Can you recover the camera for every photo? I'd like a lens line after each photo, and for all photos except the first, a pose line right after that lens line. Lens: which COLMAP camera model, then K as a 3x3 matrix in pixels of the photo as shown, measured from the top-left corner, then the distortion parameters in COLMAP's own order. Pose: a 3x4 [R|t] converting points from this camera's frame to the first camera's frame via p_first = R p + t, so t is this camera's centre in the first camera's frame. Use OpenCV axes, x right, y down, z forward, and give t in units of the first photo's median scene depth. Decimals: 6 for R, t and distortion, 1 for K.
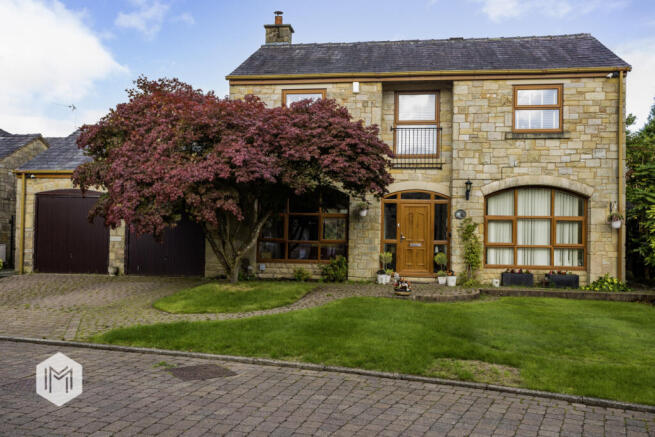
lens RADIAL K [[586.1, 0, 327.4], [0, 586.1, 219.1], [0, 0, 1]] dist [0.012737, -0.005182]
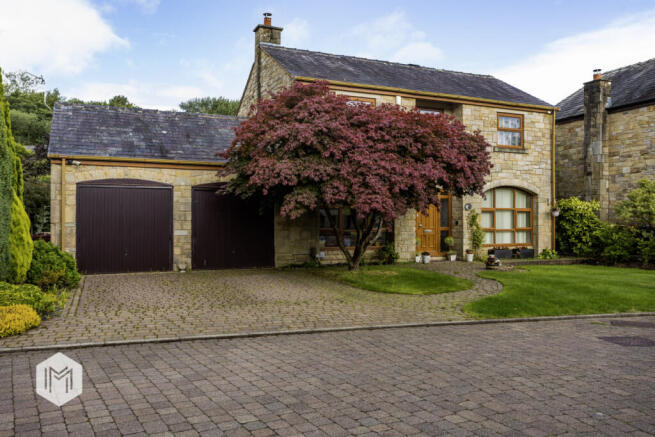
lens RADIAL K [[556.9, 0, 327.4], [0, 556.9, 218.2], [0, 0, 1]] dist [0.007359, 0.005714]
pose [[0.832327, -0.012986, 0.554133, -0.725494], [0.001158, 0.999764, 0.021690, -0.010089], [-0.554284, -0.017412, 0.832146, 0.135568]]
